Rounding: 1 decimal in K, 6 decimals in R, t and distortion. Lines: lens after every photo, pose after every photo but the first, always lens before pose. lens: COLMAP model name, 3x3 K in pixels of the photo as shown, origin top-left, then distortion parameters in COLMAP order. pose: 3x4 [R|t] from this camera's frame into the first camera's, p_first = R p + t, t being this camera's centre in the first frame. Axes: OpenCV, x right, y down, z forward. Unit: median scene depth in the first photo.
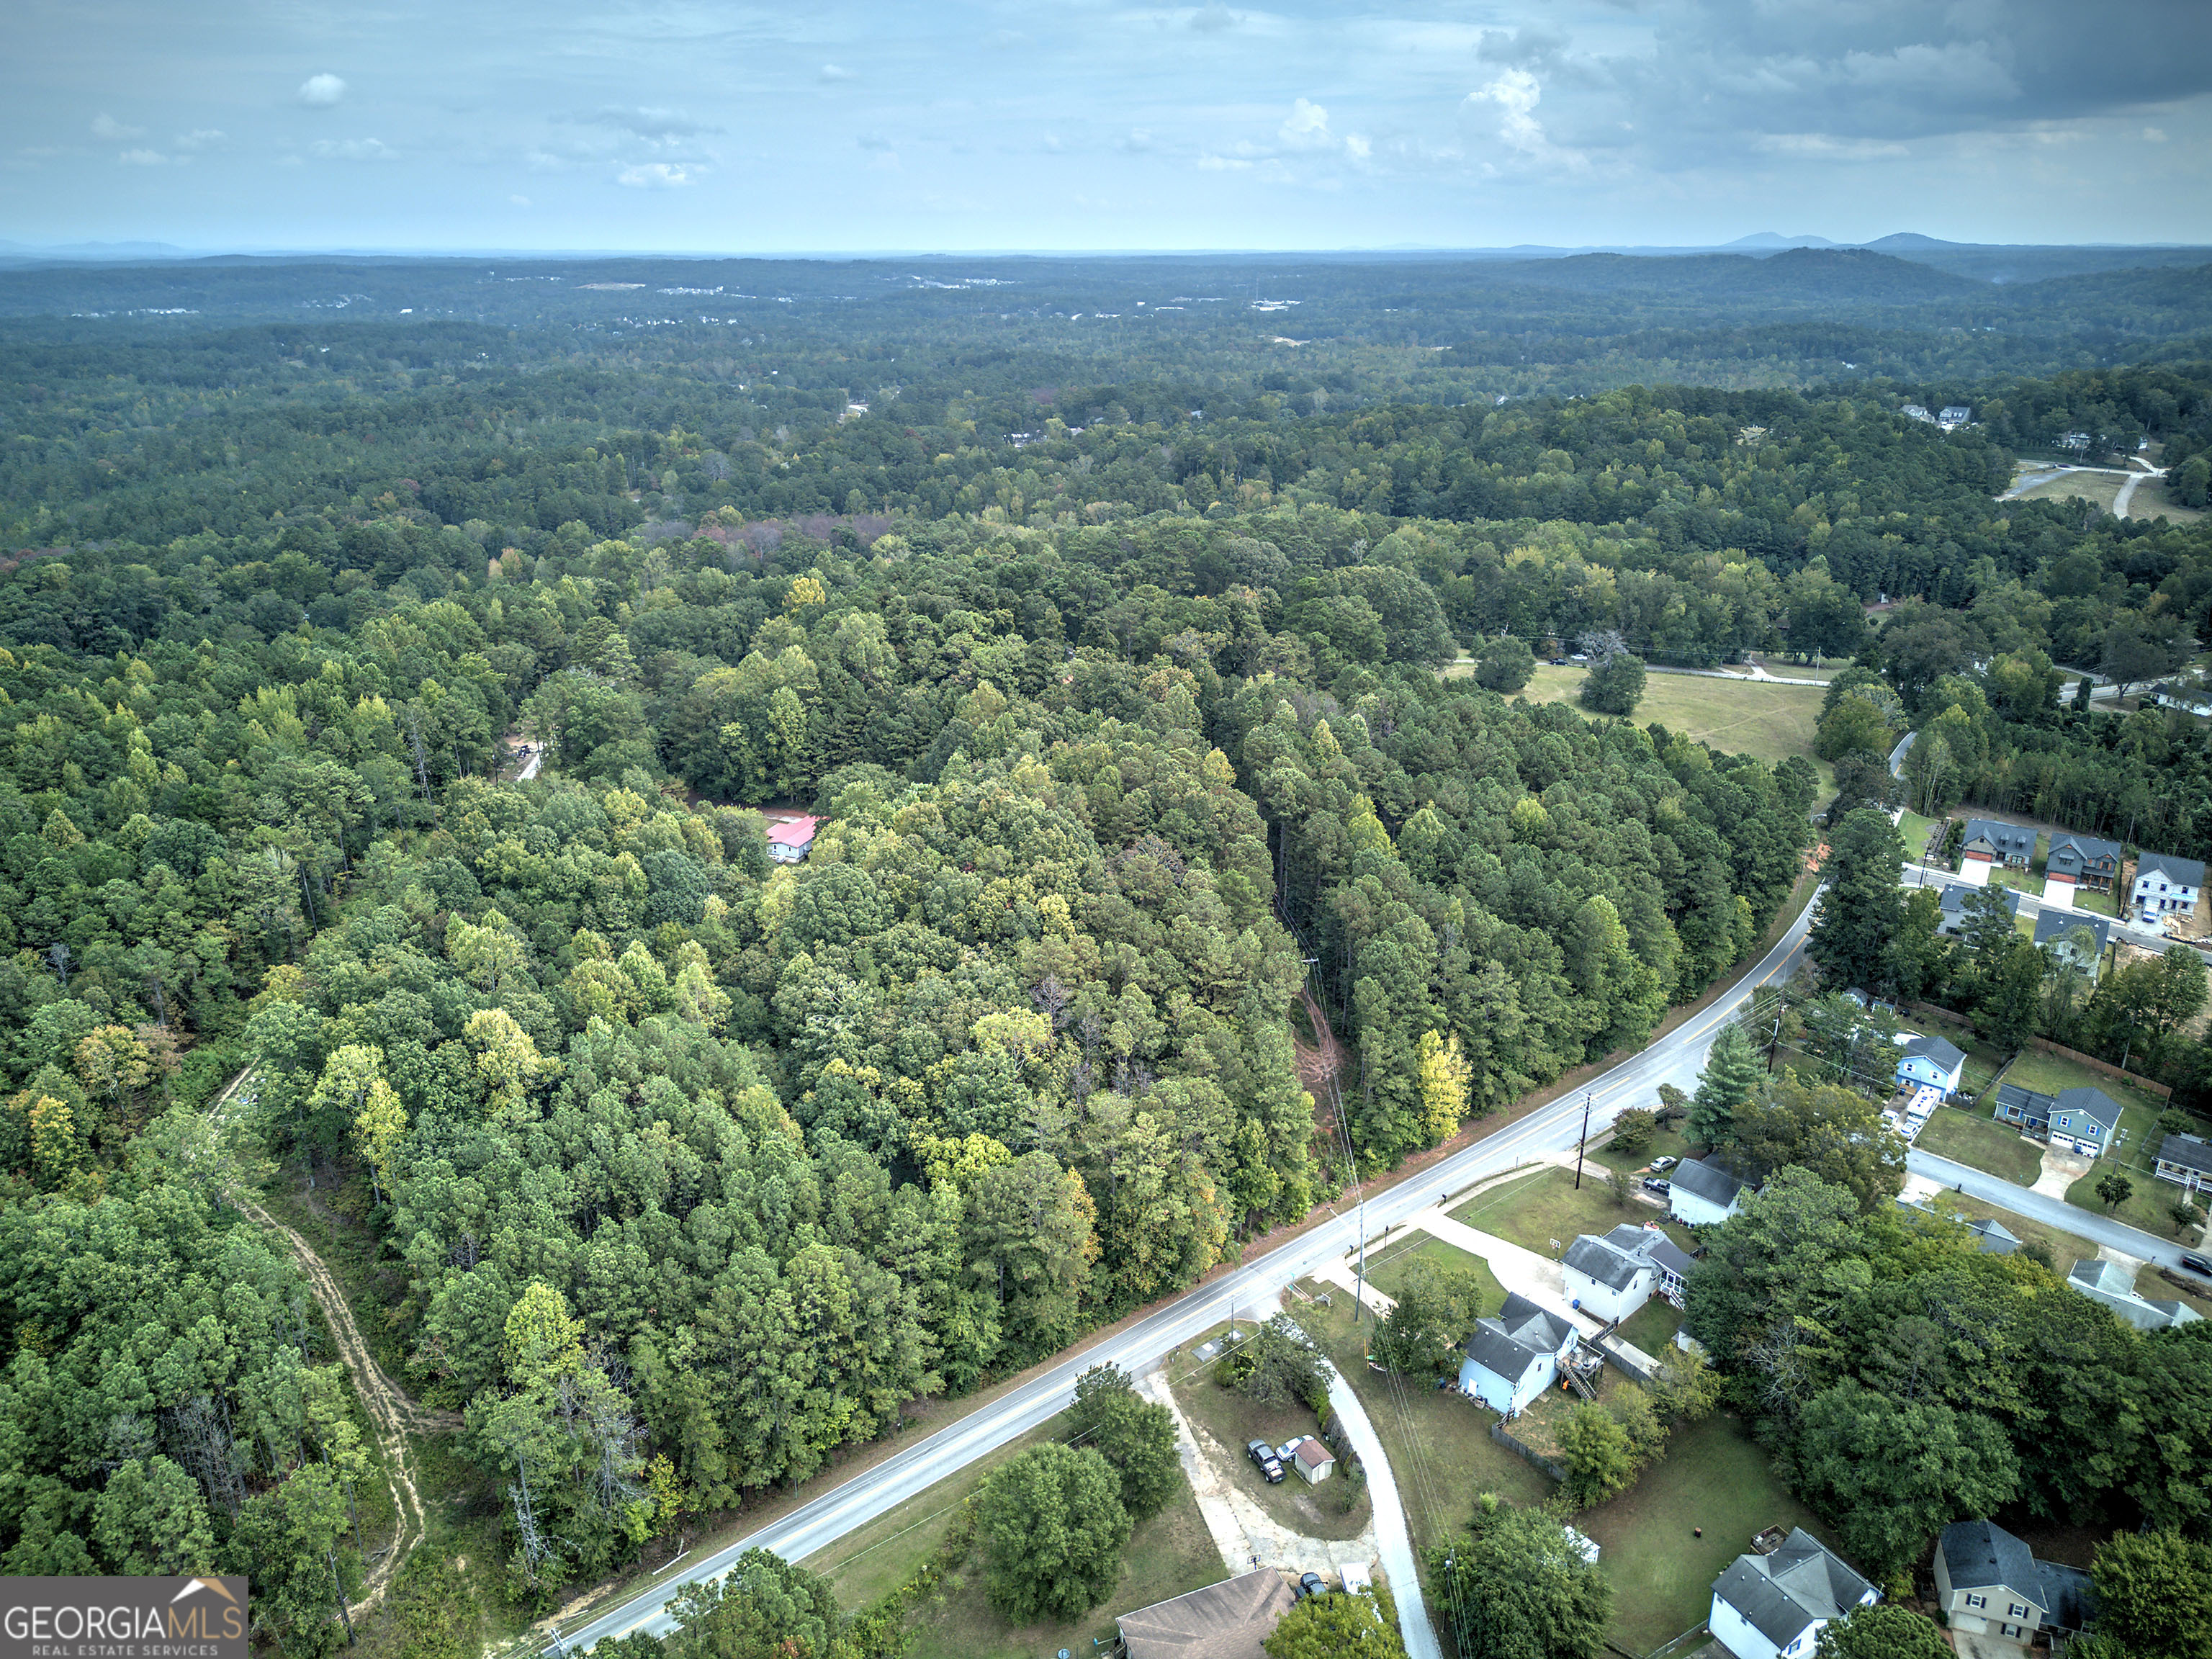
lens RADIAL K [[1560.9, 0, 1111.1], [0, 1560.9, 830.4], [0, 0, 1]] dist [0.069823, -0.062000]
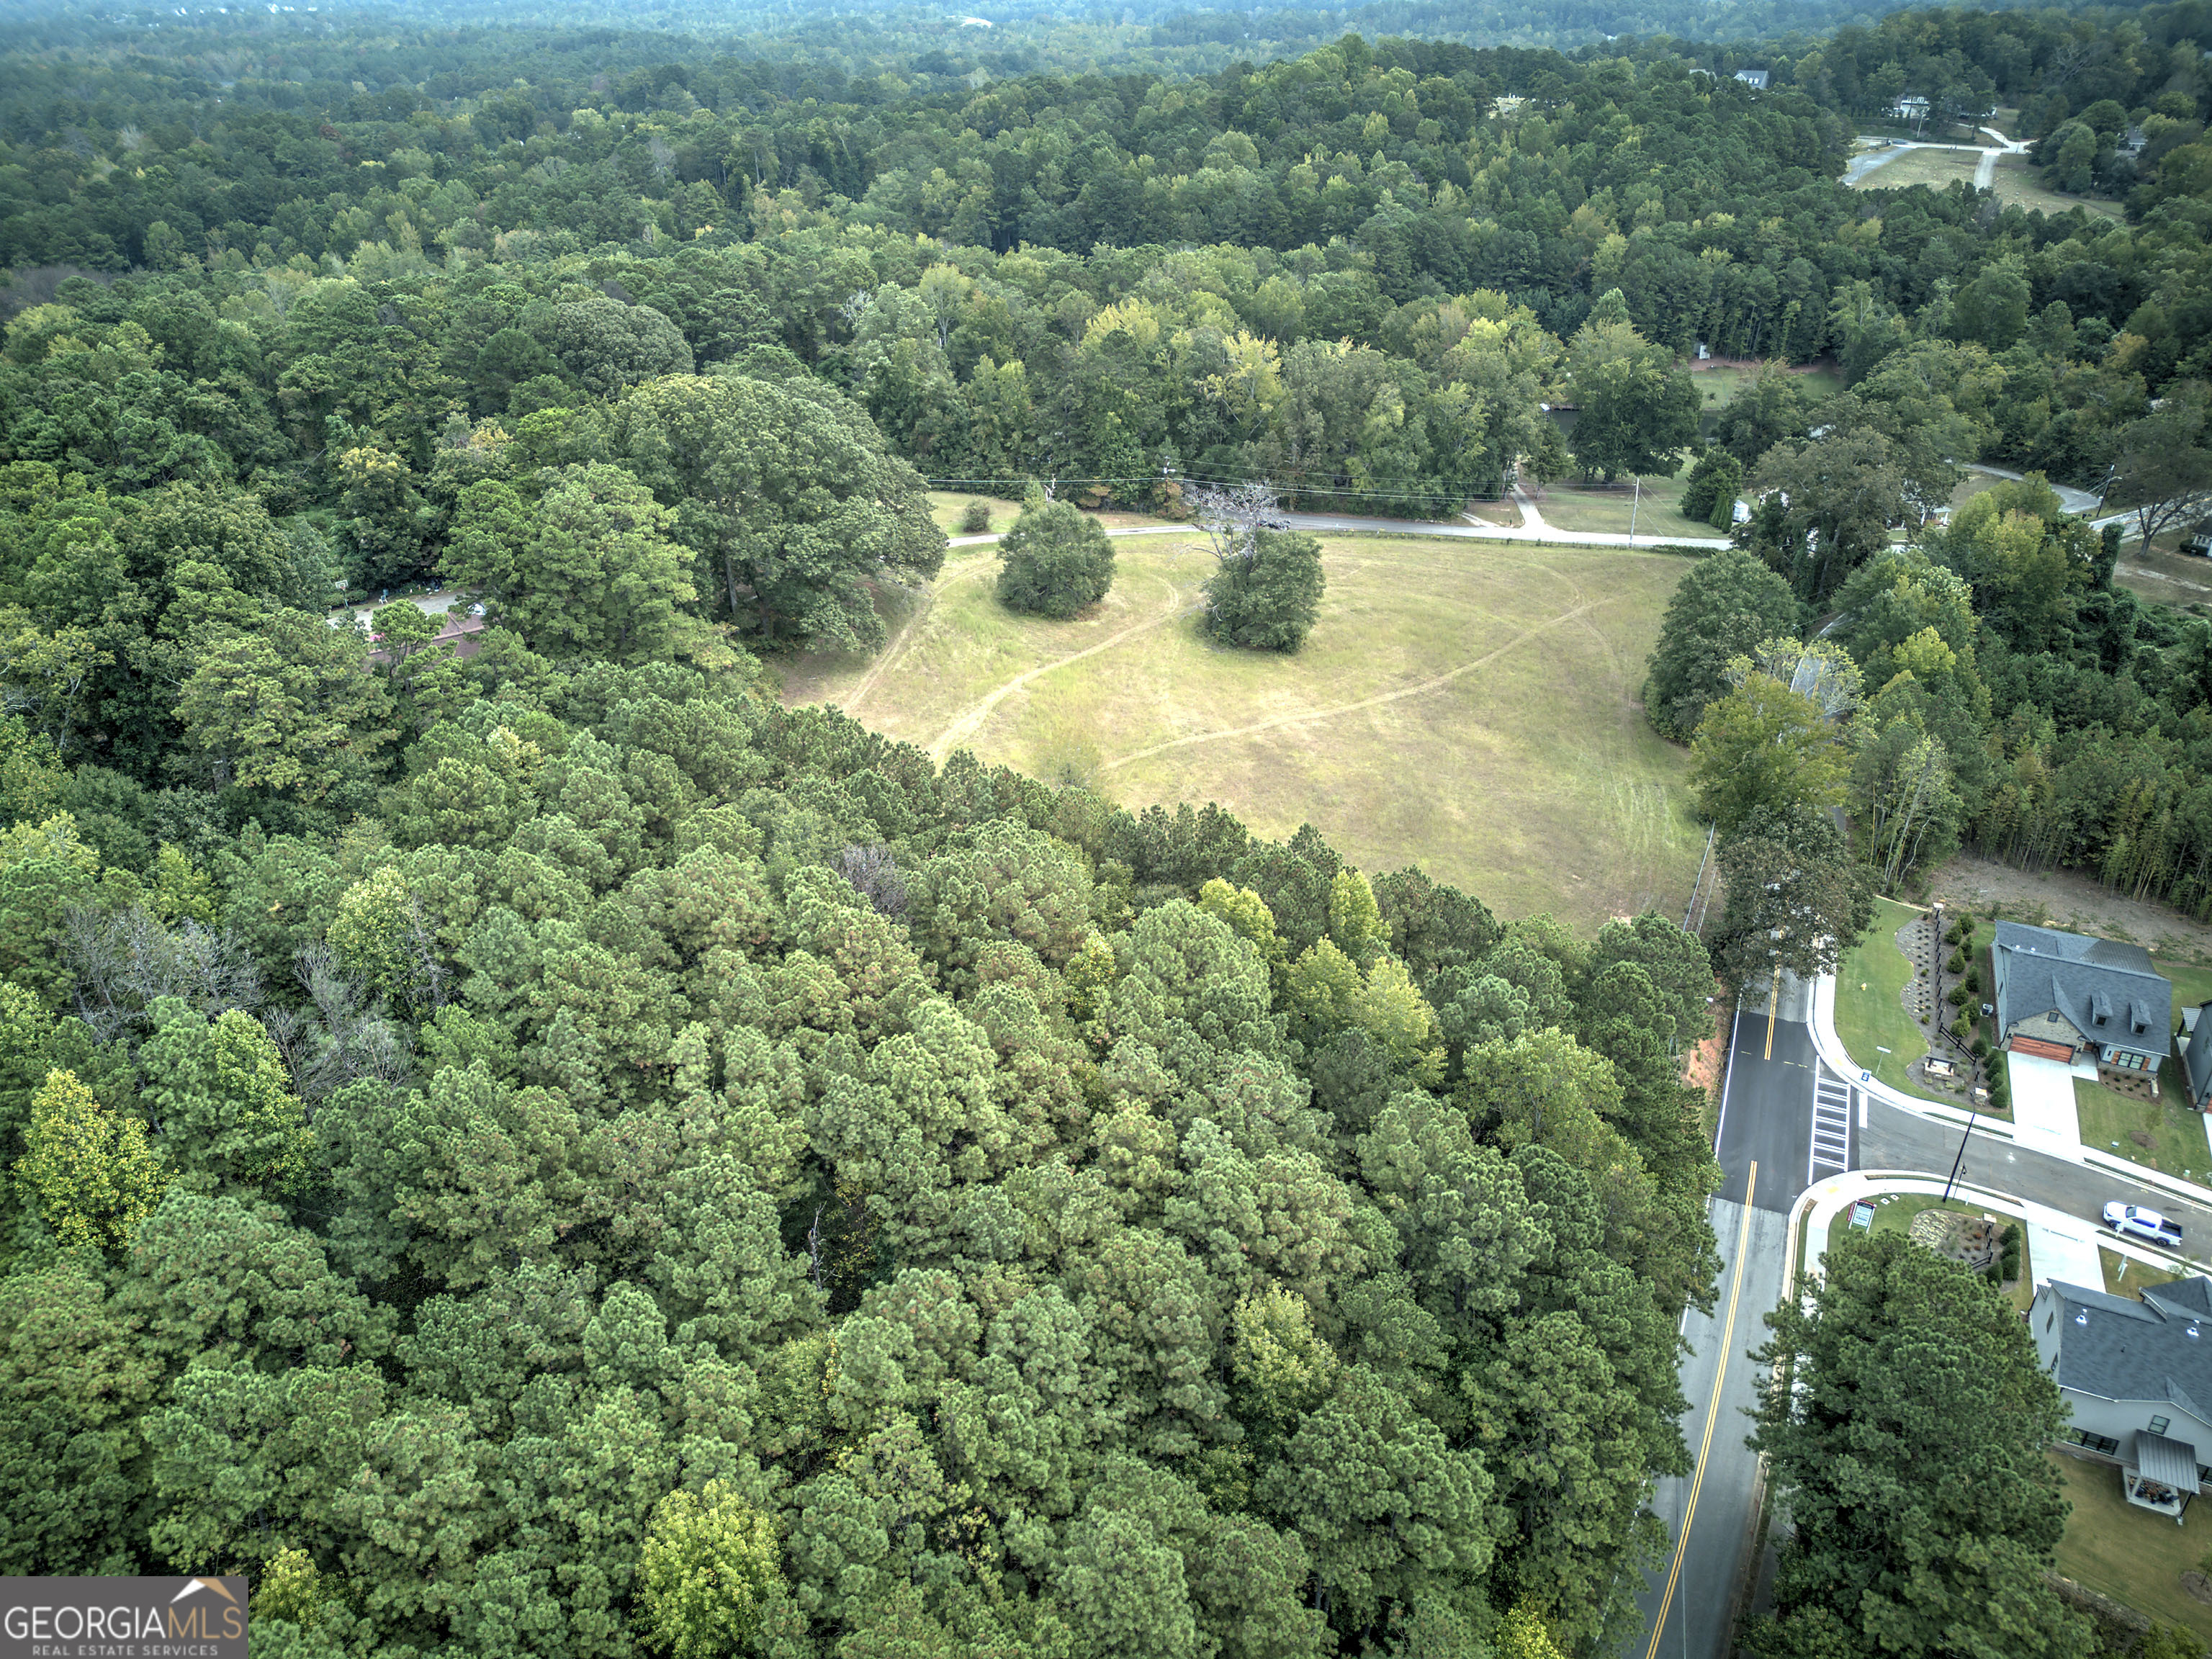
lens RADIAL K [[1560.9, 0, 1102.6], [0, 1560.9, 826.5], [0, 0, 1]] dist [0.069823, -0.062000]
pose [[0.988991, -0.080573, 0.124120, 0.140830], [0.059942, 0.985002, 0.161796, -0.072677], [-0.135295, -0.152575, 0.978987, 0.354379]]
